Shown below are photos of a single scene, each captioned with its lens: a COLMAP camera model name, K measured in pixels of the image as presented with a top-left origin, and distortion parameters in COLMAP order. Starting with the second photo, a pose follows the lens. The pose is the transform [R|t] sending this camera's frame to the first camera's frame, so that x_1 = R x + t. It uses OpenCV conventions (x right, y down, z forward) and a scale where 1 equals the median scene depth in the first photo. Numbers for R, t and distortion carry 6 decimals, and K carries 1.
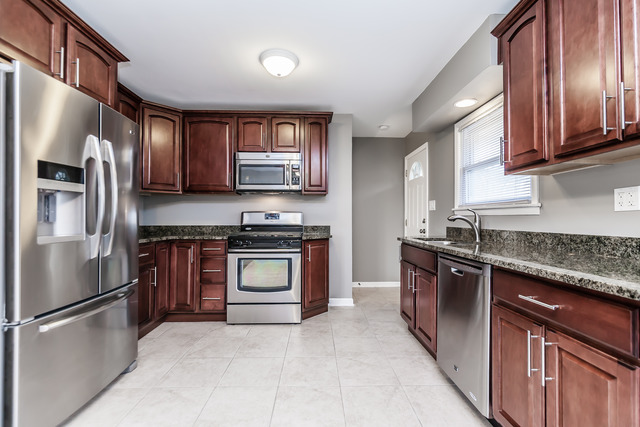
lens RADIAL K [[287.0, 0, 318.4], [0, 287.0, 214.7], [0, 0, 1]] dist [0.000152, 0.000257]
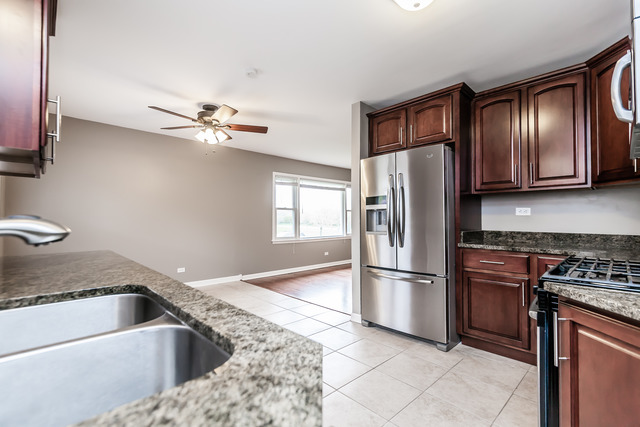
lens RADIAL K [[287.0, 0, 318.4], [0, 287.0, 214.7], [0, 0, 1]] dist [0.000152, 0.000257]
pose [[-0.740500, -0.010813, -0.671969, 0.394275], [0.008858, 0.999627, -0.025847, 0.002237], [0.671998, -0.025092, -0.740128, 1.130097]]
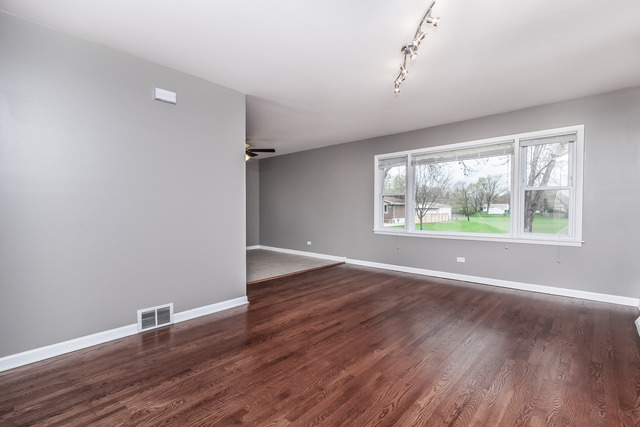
lens RADIAL K [[296.6, 0, 320.0], [0, 296.6, 213.5], [0, 0, 1]] dist [0.031349, 0.000117]
pose [[-0.706686, -0.013505, 0.707399, -1.926470], [-0.006455, 0.999899, 0.012641, -0.001571], [-0.707498, 0.004367, -0.706702, 1.054842]]
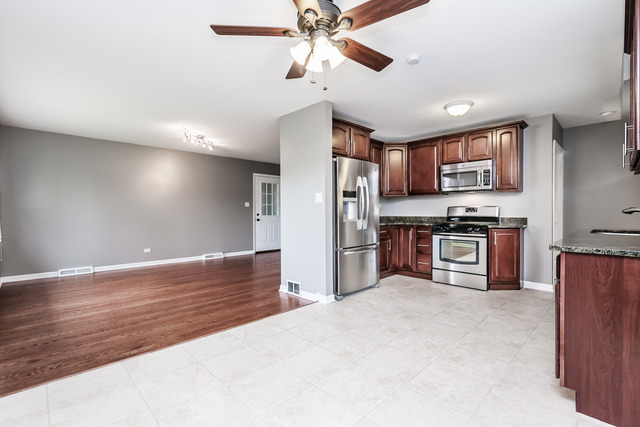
lens RADIAL K [[287.0, 0, 318.4], [0, 287.0, 214.7], [0, 0, 1]] dist [0.000152, 0.000257]
pose [[0.671353, 0.004453, -0.741125, 0.394155], [0.014377, 0.999716, 0.019029, -0.008648], [0.740999, -0.023430, 0.671098, -0.448672]]
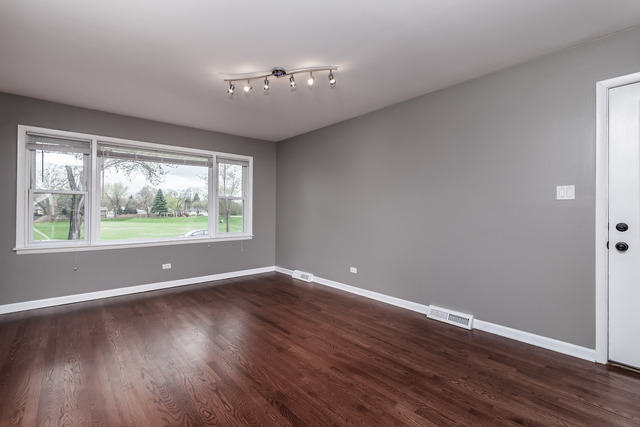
lens RADIAL K [[299.2, 0, 320.0], [0, 299.2, 213.5], [0, 0, 1]] dist [-0.002257, -0.000410]
pose [[-0.773043, -0.000674, -0.634353, -0.944486], [0.003342, 0.999981, -0.005134, -0.000392], [0.634344, -0.006089, -0.773027, 1.080933]]
